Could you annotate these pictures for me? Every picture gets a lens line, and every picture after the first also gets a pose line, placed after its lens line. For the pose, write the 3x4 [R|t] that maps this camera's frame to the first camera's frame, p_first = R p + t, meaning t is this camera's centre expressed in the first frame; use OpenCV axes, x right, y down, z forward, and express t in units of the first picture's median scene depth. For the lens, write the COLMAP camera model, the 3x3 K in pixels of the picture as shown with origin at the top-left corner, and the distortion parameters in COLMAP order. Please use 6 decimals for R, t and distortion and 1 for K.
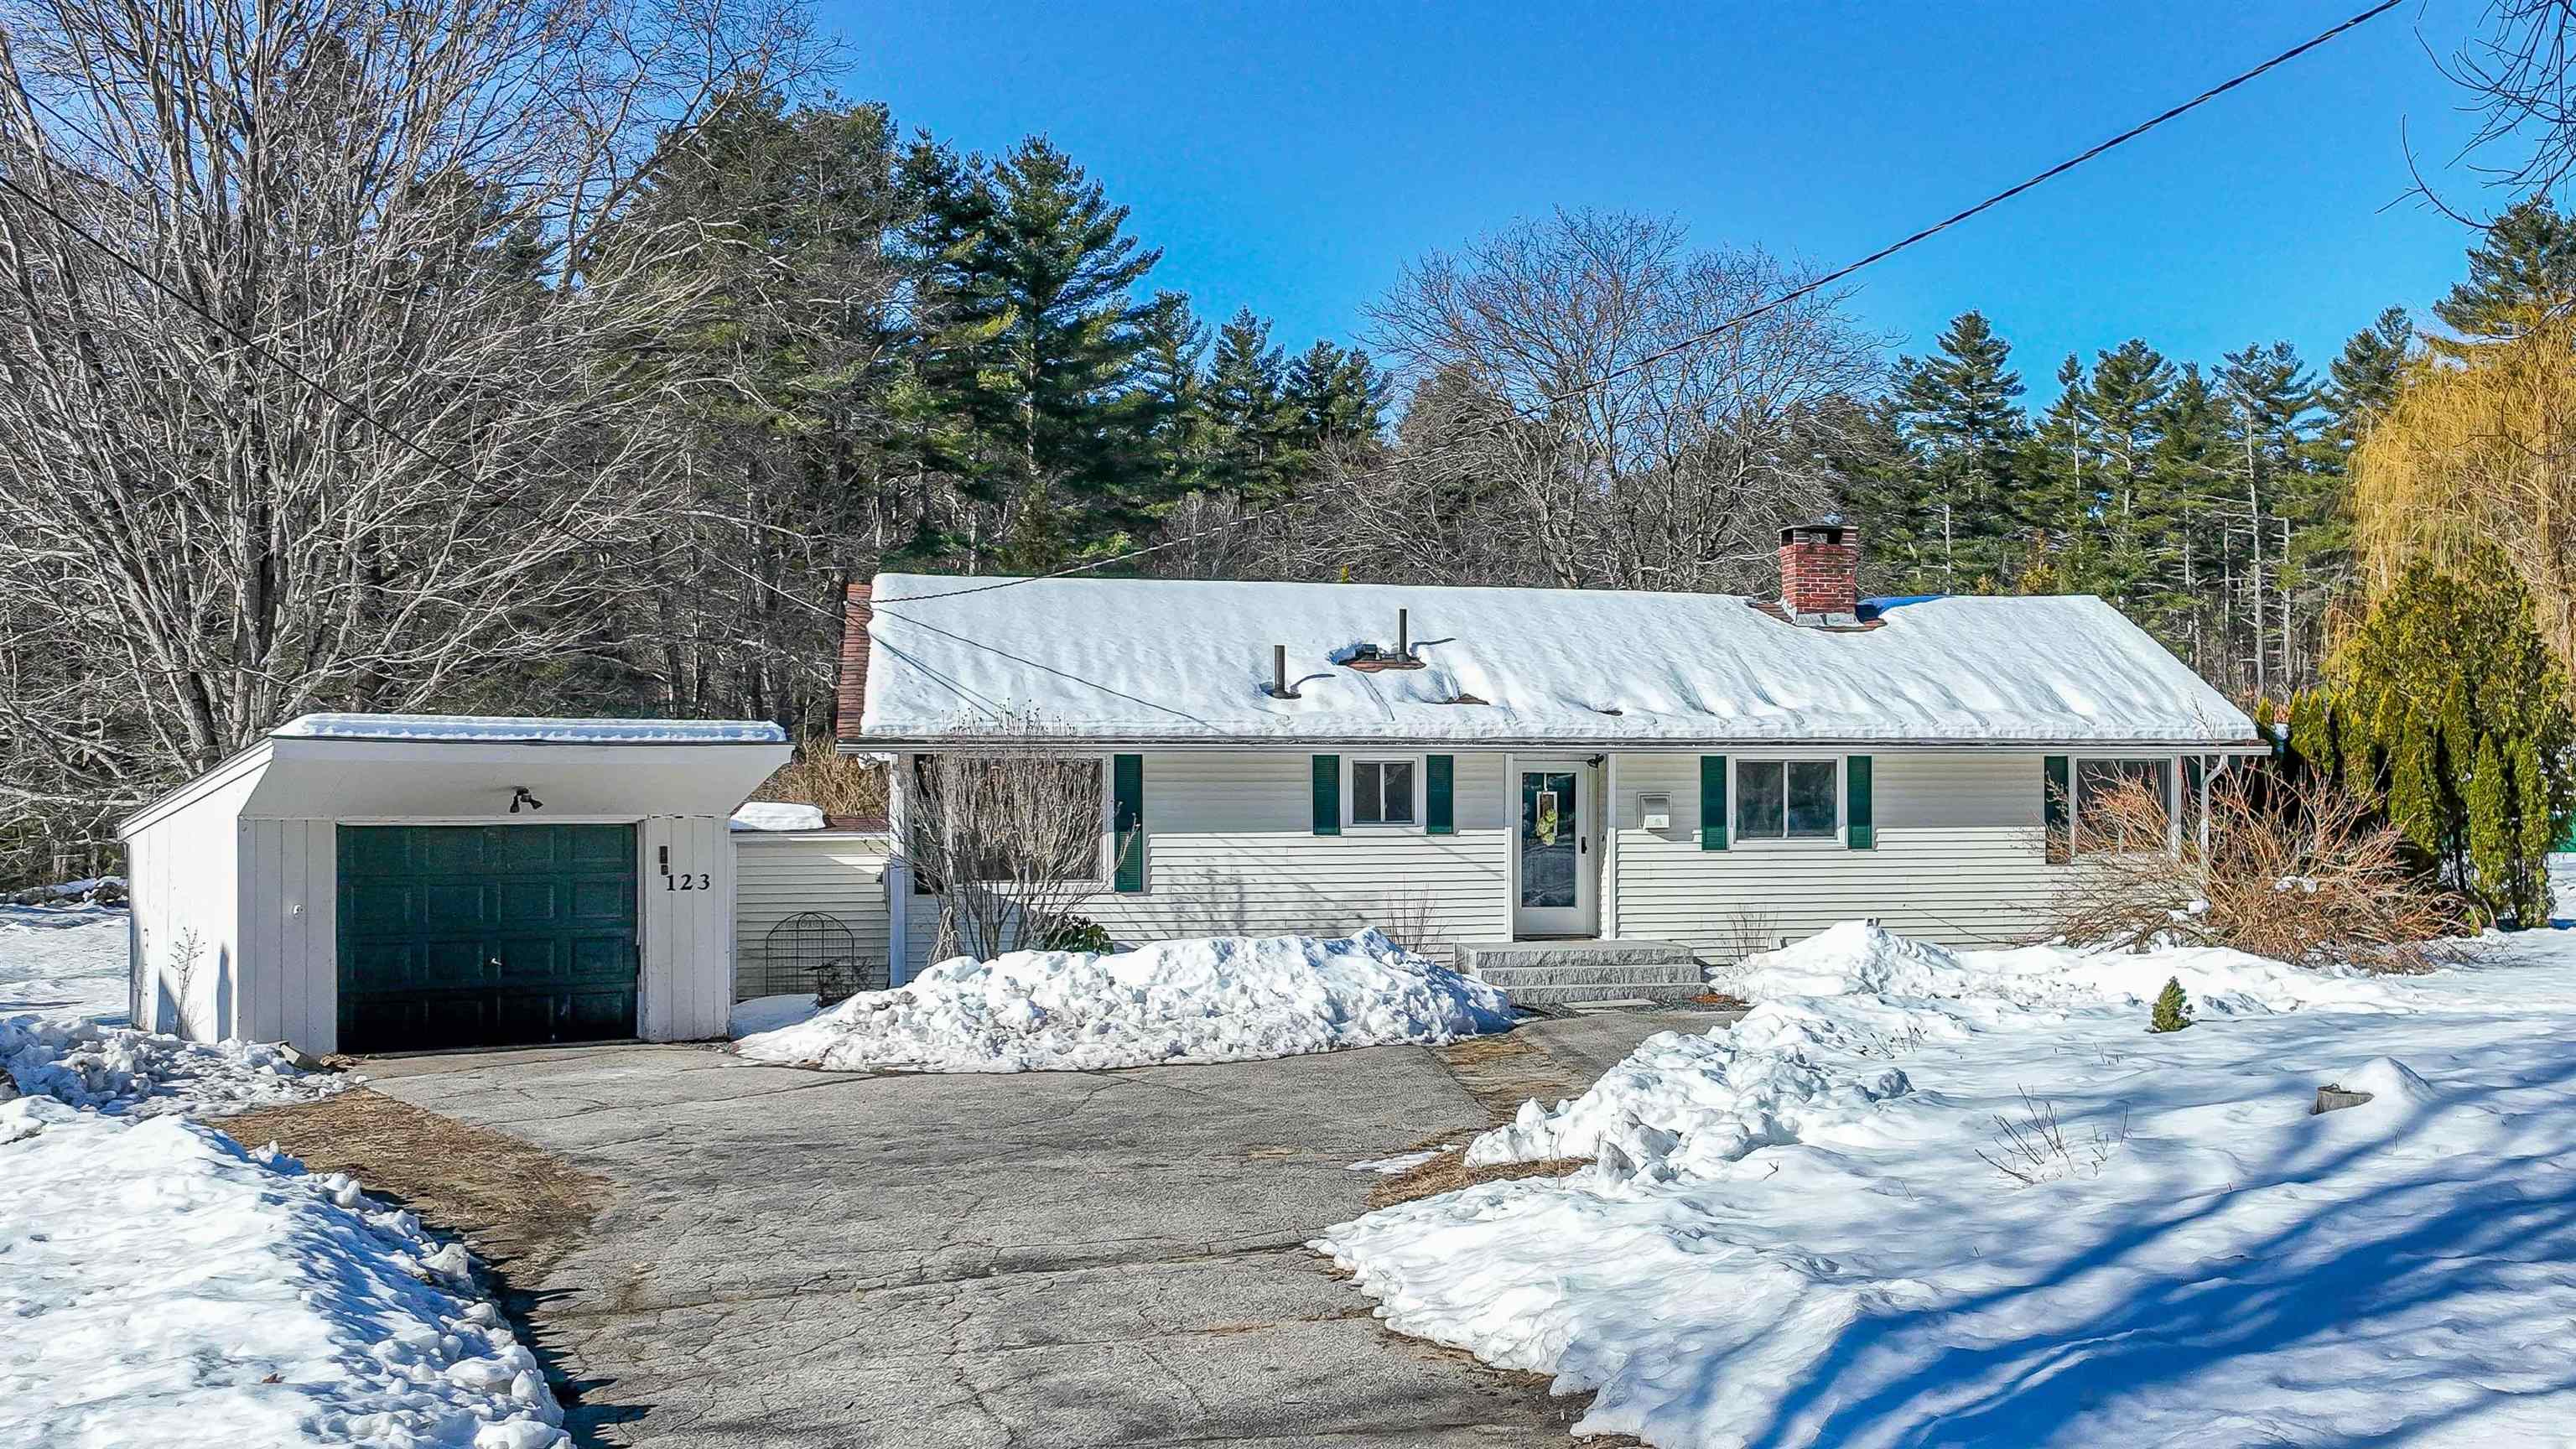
lens RADIAL K [[1850.4, 0, 1283.2], [0, 1850.4, 744.7], [0, 0, 1]] dist [-0.010063, 0.006806]
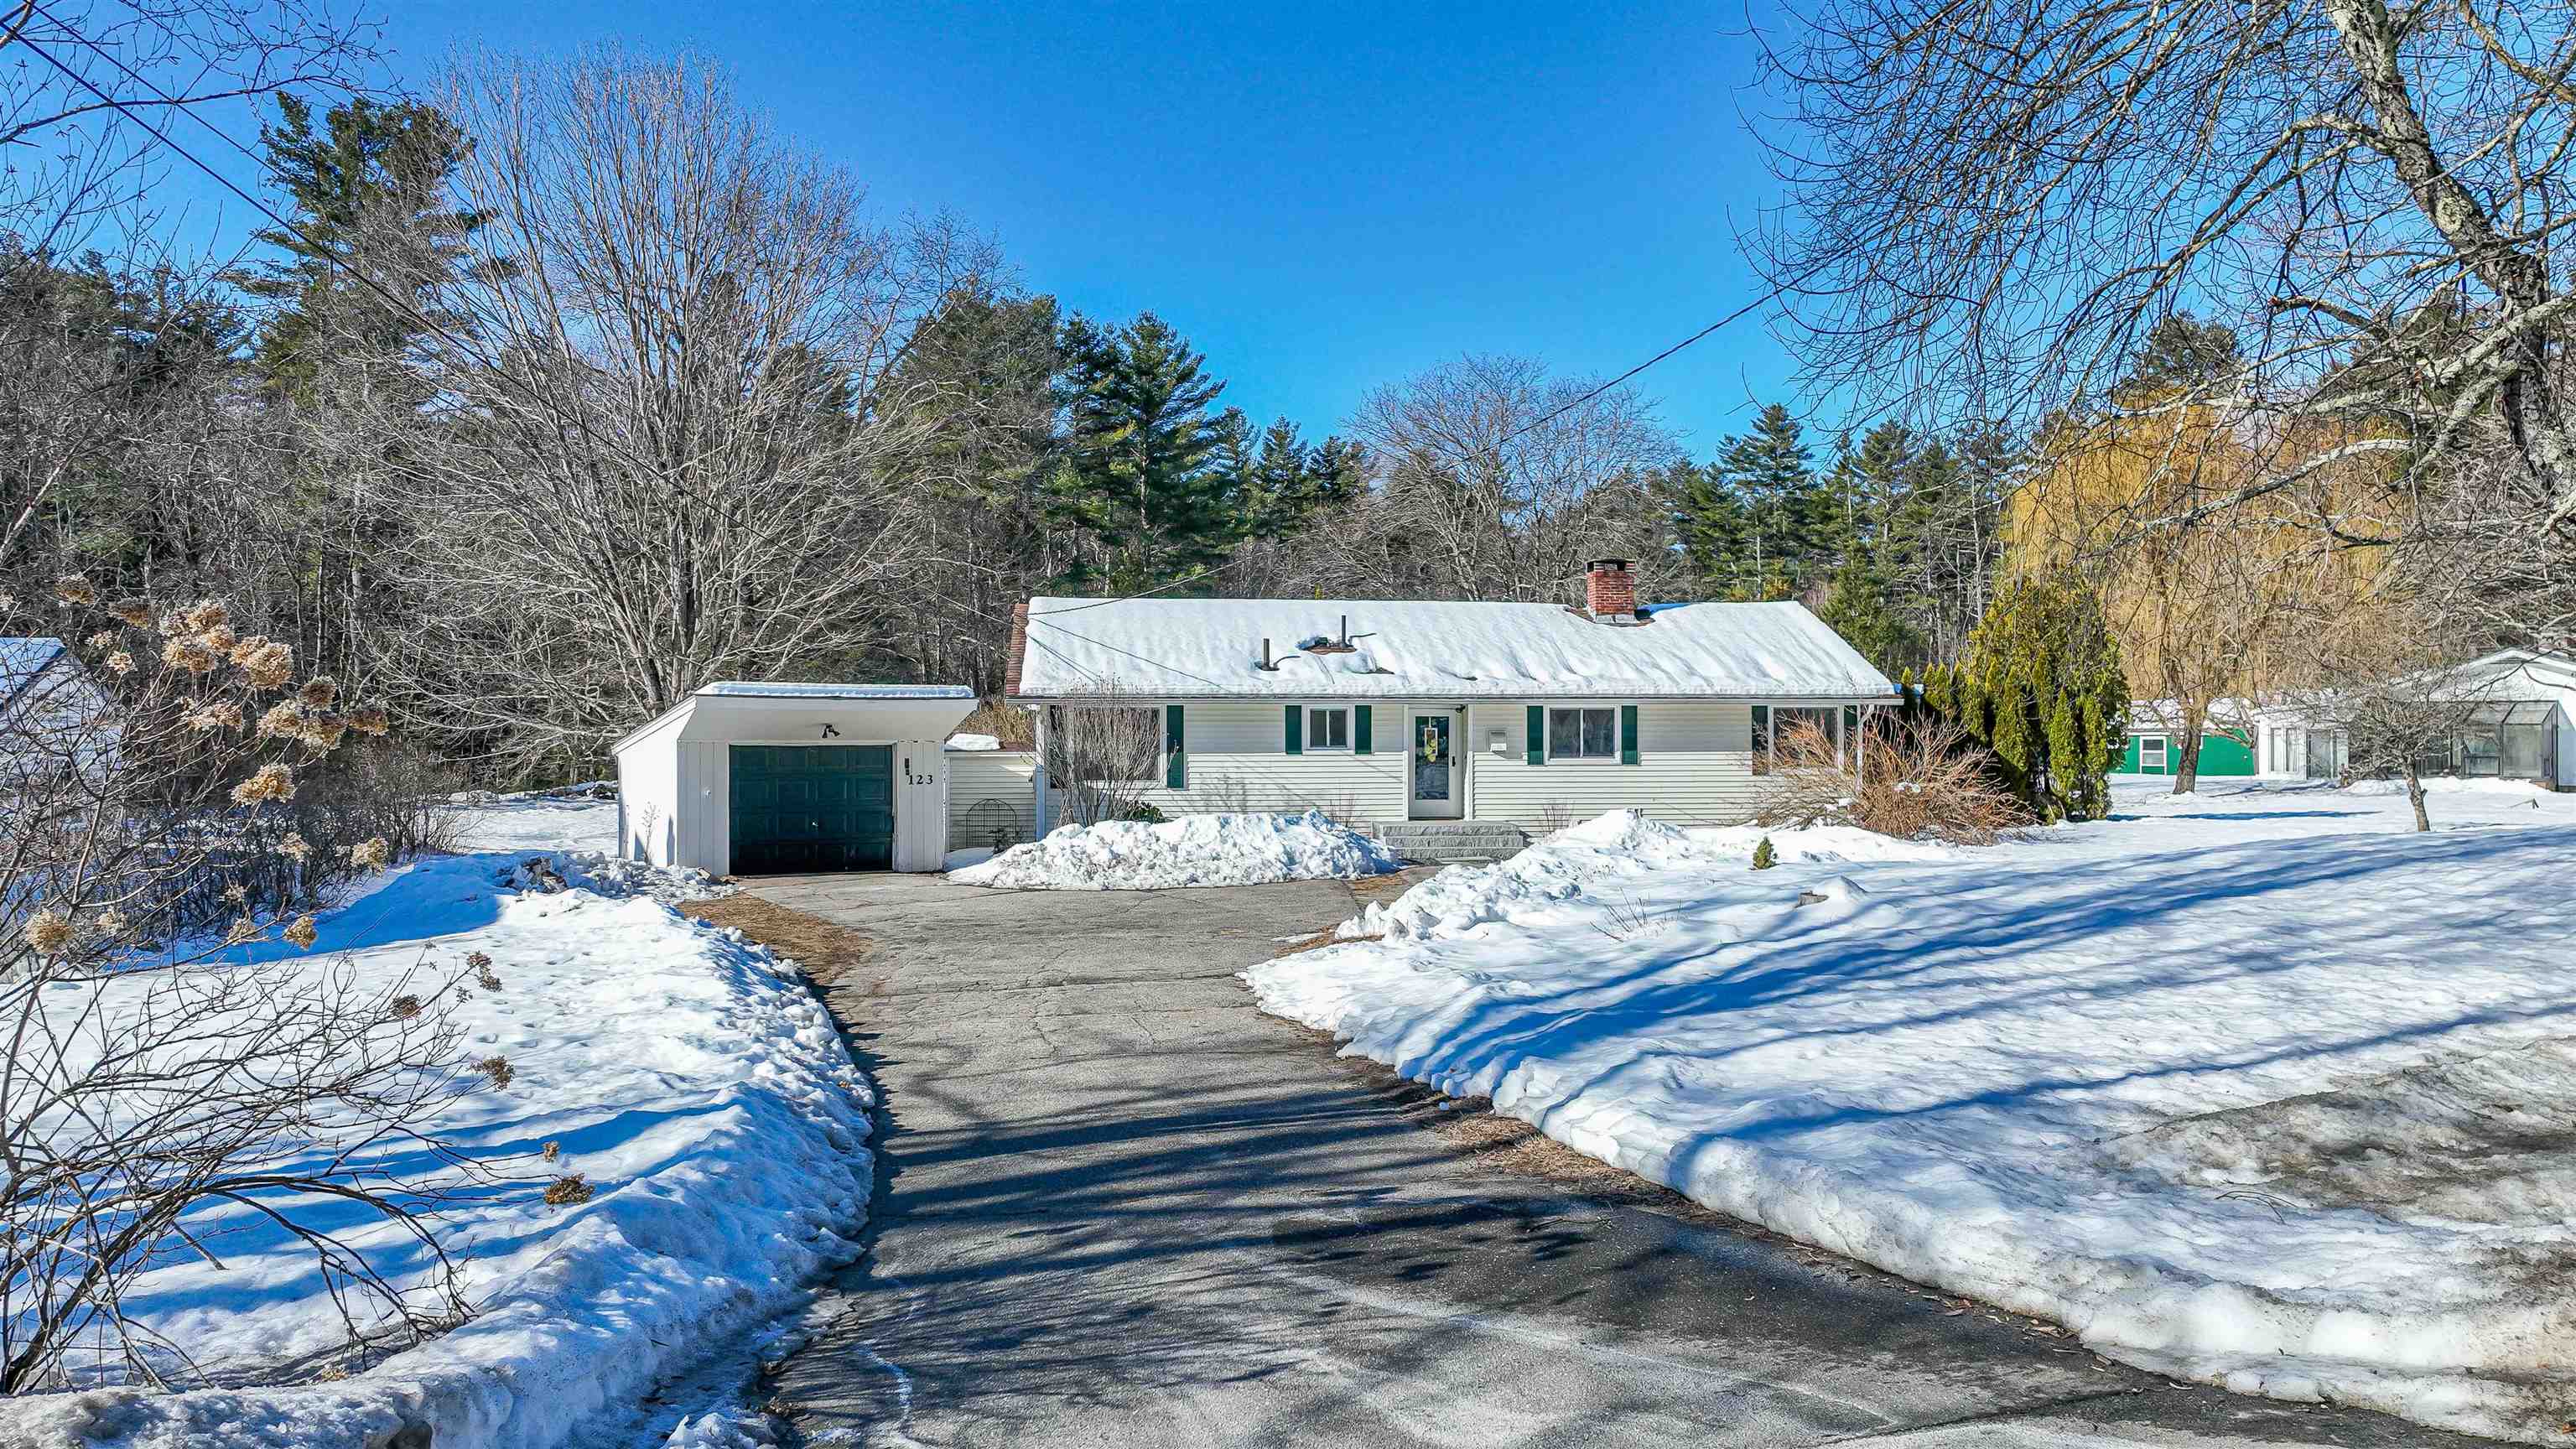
lens RADIAL K [[1850.4, 0, 1292.7], [0, 1850.4, 712.0], [0, 0, 1]] dist [-0.010063, 0.006806]
pose [[0.985145, -0.000648, -0.171725, 0.300477], [0.000095, 0.999995, -0.003228, 0.016634], [0.171726, 0.003164, 0.985140, -0.607034]]
